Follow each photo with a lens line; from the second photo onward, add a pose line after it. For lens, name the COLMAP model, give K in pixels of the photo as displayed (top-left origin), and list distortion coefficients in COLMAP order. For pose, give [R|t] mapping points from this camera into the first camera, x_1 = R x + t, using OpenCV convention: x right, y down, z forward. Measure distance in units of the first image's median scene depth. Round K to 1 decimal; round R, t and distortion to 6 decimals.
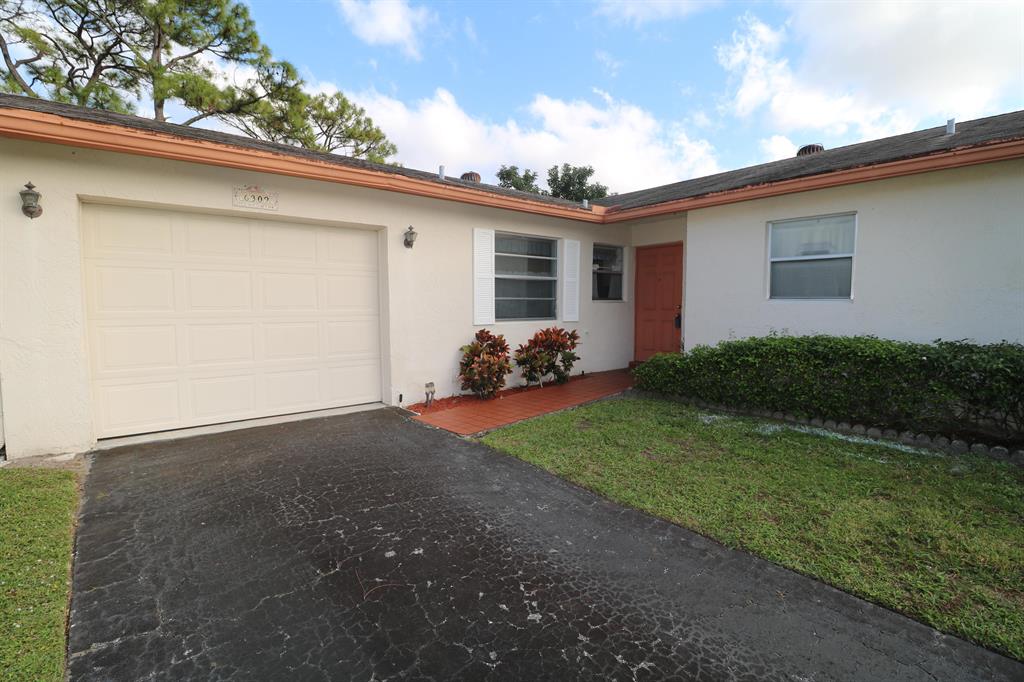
lens RADIAL K [[477.6, 0, 512.0], [0, 477.6, 341.0], [0, 0, 1]] dist [-0.002132, -0.011199]
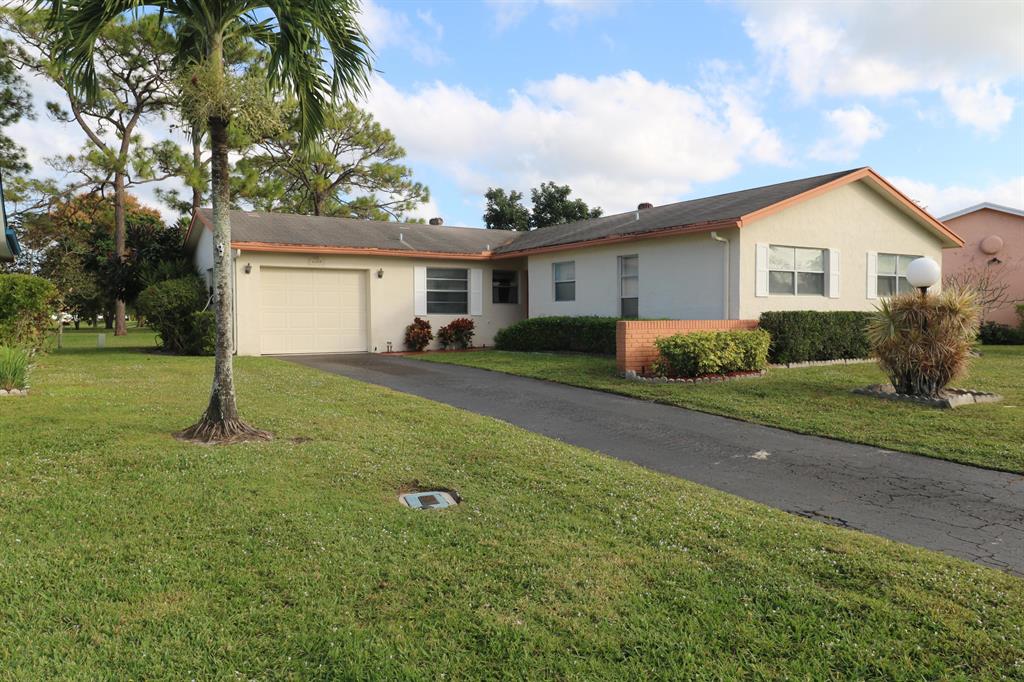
lens RADIAL K [[635.5, 0, 512.0], [0, 635.5, 341.0], [0, 0, 1]] dist [-0.000853, -0.000741]
pose [[0.996200, 0.001017, -0.087094, 0.491270], [-0.004545, 0.999176, -0.040324, 0.156530], [0.086981, 0.040566, 0.995384, -1.402417]]
